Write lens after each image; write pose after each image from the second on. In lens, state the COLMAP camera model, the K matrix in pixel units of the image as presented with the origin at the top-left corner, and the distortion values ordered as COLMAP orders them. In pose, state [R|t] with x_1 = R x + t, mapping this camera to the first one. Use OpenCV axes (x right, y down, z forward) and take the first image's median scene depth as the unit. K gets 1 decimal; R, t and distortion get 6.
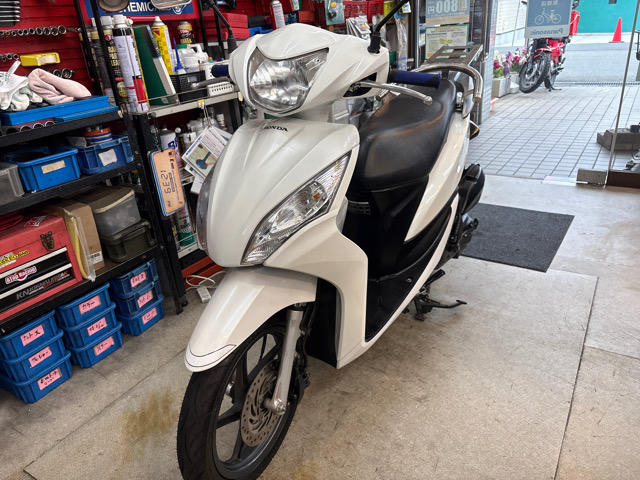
lens RADIAL K [[492.4, 0, 319.1], [0, 492.4, 242.4], [0, 0, 1]] dist [0.011694, -0.000445]
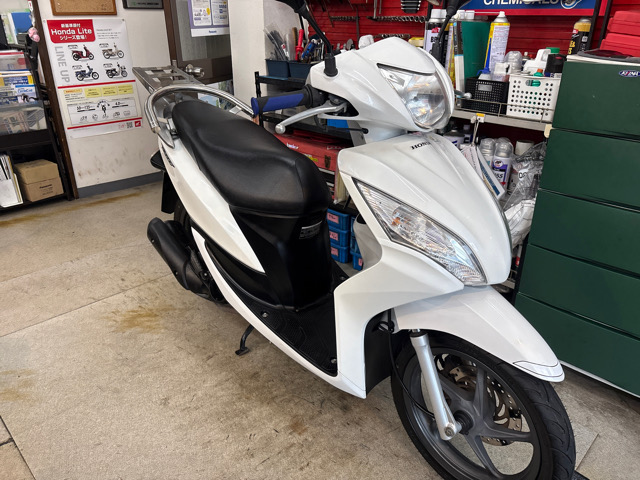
lens RADIAL K [[486.0, 0, 320.0], [0, 486.0, 240.0], [0, 0, 1]] dist [0.011888, 0.001560]
pose [[-0.227365, 0.468915, -0.853478, 0.778110], [-0.393280, 0.757564, 0.520987, -0.550536], [0.890863, 0.454110, 0.012171, 1.027964]]
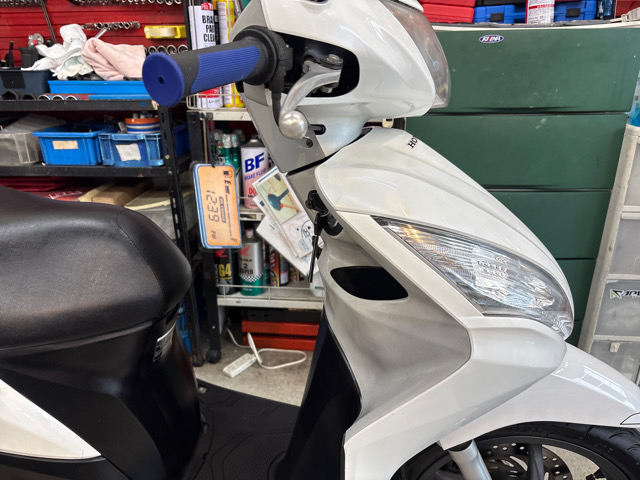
lens RADIAL K [[492.4, 0, 319.1], [0, 492.4, 242.4], [0, 0, 1]] dist [0.011694, -0.000445]
pose [[0.457155, 0.390850, -0.798903, 0.444144], [-0.392207, 0.894798, 0.213333, -0.346195], [0.798238, 0.215809, 0.562355, 0.843270]]
